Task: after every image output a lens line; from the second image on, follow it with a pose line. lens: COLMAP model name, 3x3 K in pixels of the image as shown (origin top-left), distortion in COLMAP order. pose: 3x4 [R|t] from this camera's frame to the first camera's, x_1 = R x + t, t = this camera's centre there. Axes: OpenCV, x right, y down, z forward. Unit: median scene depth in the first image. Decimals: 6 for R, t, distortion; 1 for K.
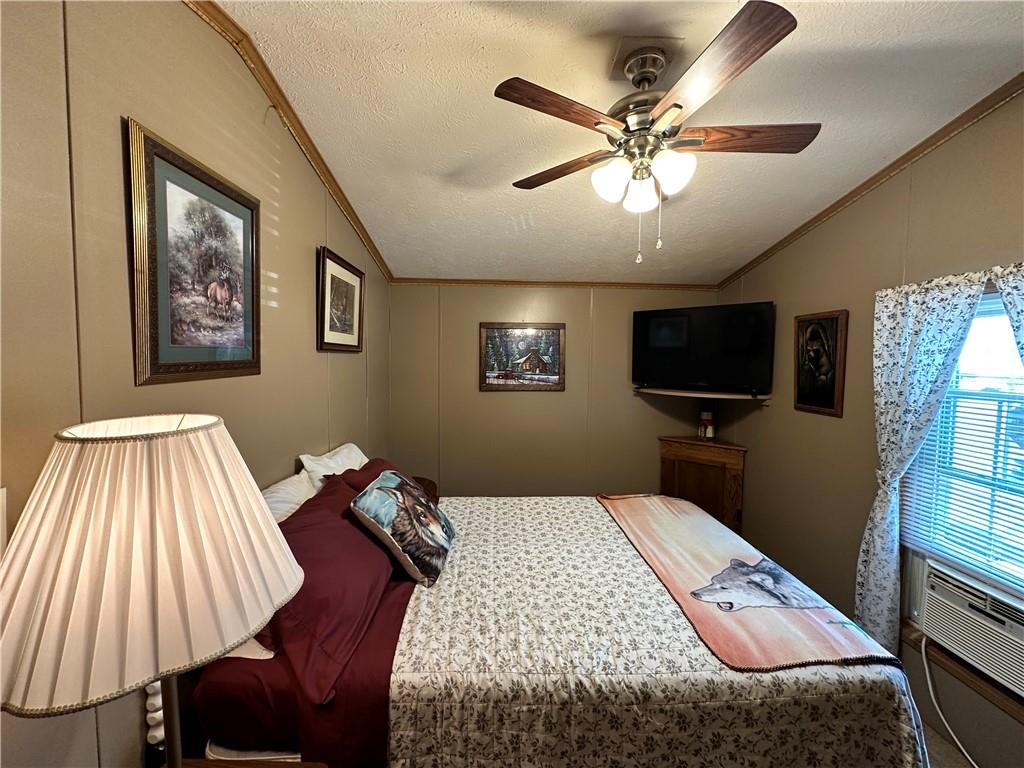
lens RADIAL K [[417.3, 0, 513.6], [0, 417.3, 382.2], [0, 0, 1]] dist [-0.002439, -0.000033]
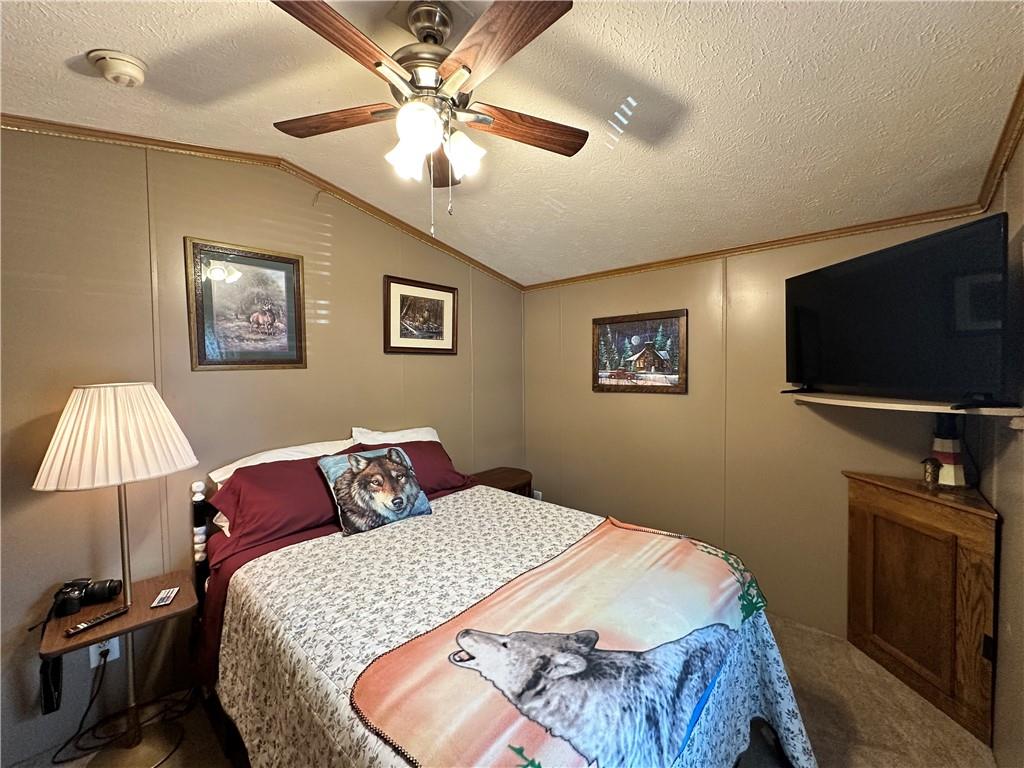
lens RADIAL K [[417.3, 0, 517.7], [0, 417.3, 383.6], [0, 0, 1]] dist [-0.002439, -0.000033]
pose [[0.700225, 0.006631, -0.713891, 0.892122], [-0.020801, 0.999722, -0.011117, 0.032649], [0.713619, 0.022635, 0.700168, 0.416445]]
